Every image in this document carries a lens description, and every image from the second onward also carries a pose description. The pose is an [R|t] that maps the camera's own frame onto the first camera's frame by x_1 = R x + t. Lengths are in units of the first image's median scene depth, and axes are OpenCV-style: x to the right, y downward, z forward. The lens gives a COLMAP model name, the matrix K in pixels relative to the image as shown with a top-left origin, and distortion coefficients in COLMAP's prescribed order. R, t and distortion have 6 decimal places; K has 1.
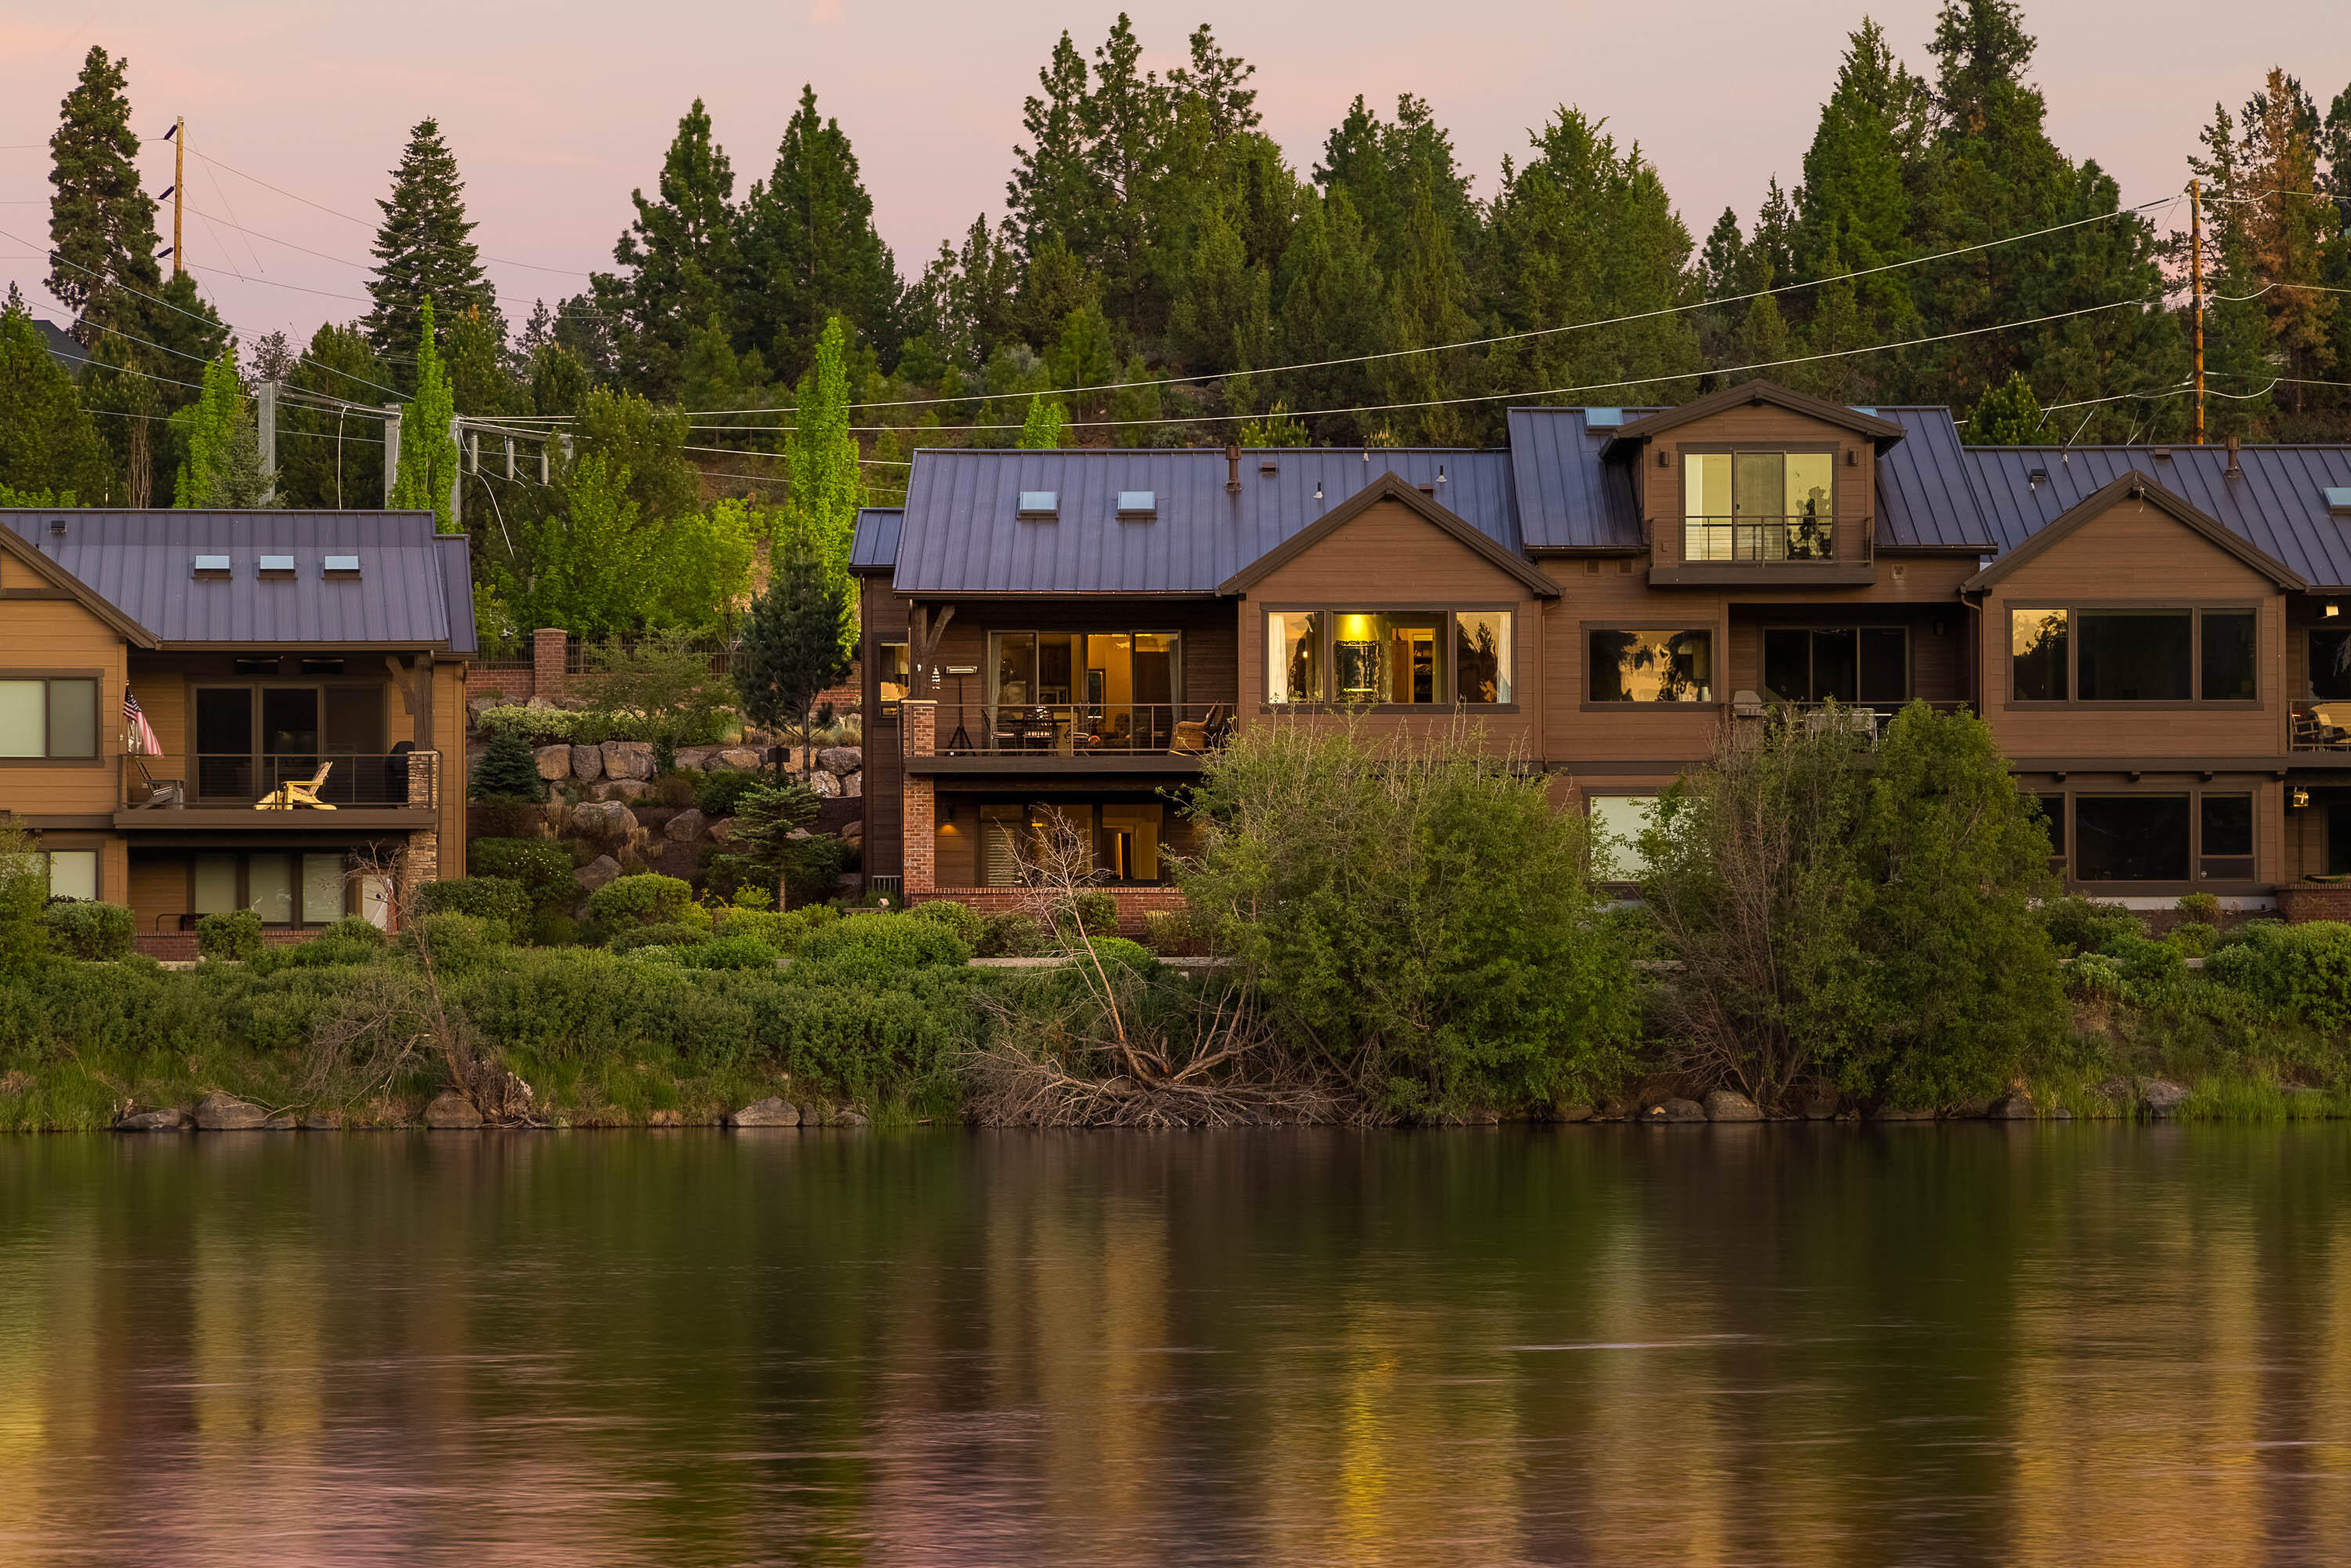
lens RADIAL K [[6962.6, 0, 1174.5], [0, 6962.6, 785.3], [0, 0, 1]] dist [0.037937, 0.000000]
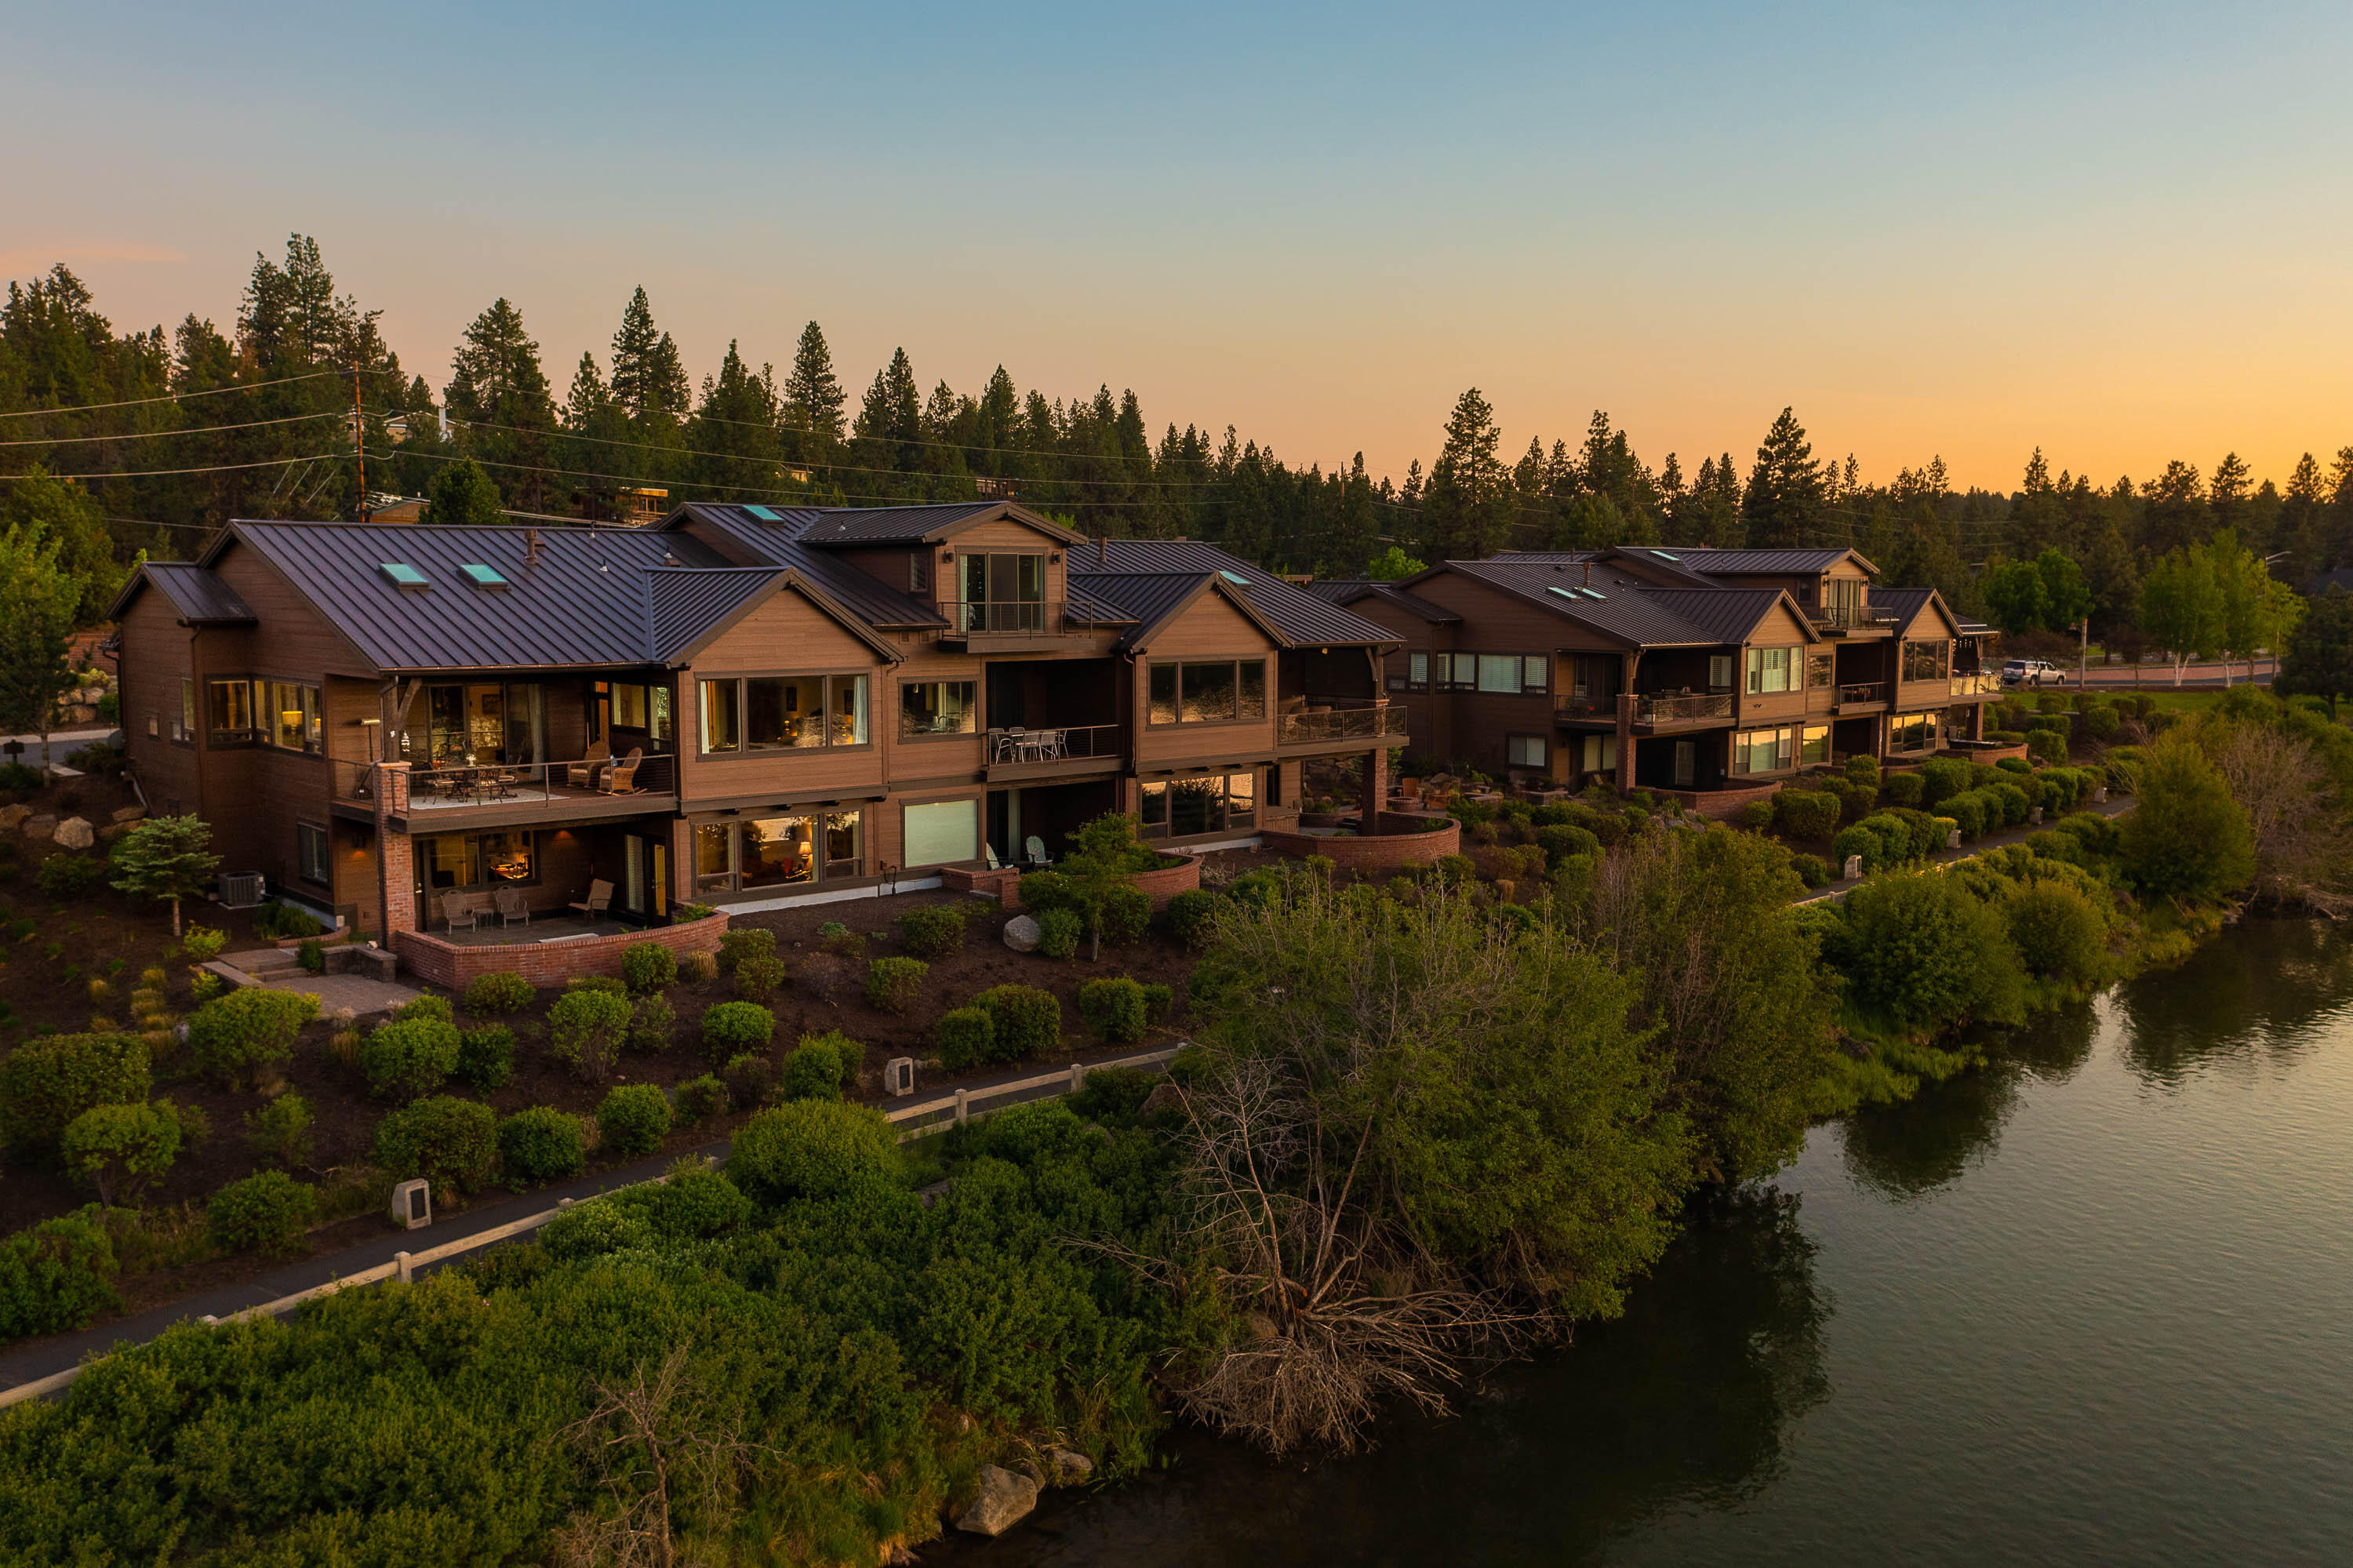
lens RADIAL K [[1925.4, 0, 1183.9], [0, 1925.4, 779.3], [0, 0, 1]] dist [0.010421, -0.000956]
pose [[0.749877, -0.062068, 0.658659, -0.146682], [-0.011963, 0.994154, 0.107303, -0.044591], [-0.661469, -0.088344, 0.744751, 0.683511]]
